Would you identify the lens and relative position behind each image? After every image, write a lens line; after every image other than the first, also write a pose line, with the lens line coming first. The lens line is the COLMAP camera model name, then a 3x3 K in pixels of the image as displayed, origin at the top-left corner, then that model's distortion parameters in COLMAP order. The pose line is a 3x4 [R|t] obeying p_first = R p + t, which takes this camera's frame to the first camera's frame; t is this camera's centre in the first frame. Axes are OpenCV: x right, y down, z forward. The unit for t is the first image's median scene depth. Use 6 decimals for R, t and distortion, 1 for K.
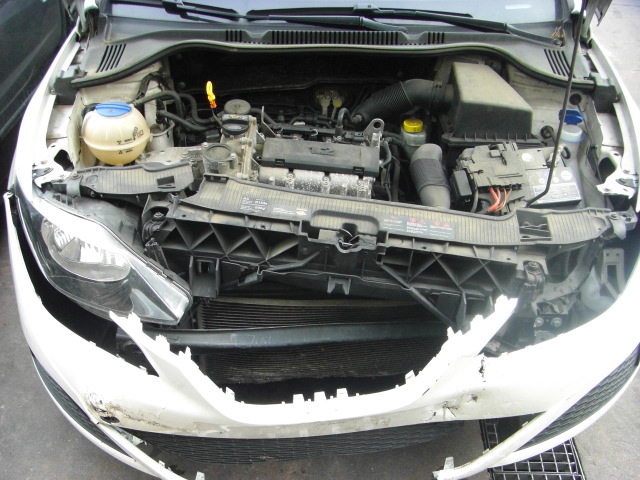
lens RADIAL K [[735.5, 0, 317.4], [0, 735.5, 246.4], [0, 0, 1]] dist [-0.156132, 0.000000]
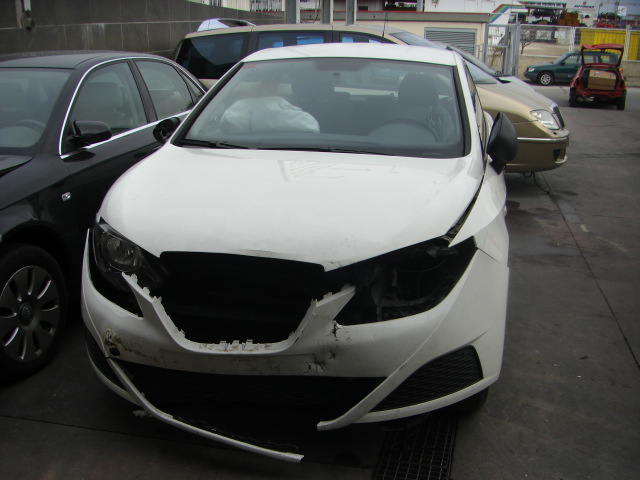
lens RADIAL K [[735.5, 0, 316.7], [0, 735.5, 243.3], [0, 0, 1]] dist [-0.156132, 0.000000]
pose [[0.977956, 0.054410, -0.201596, 0.484219], [-0.118644, 0.939259, -0.322049, 0.492255], [0.171828, 0.338868, 0.925010, -0.529593]]
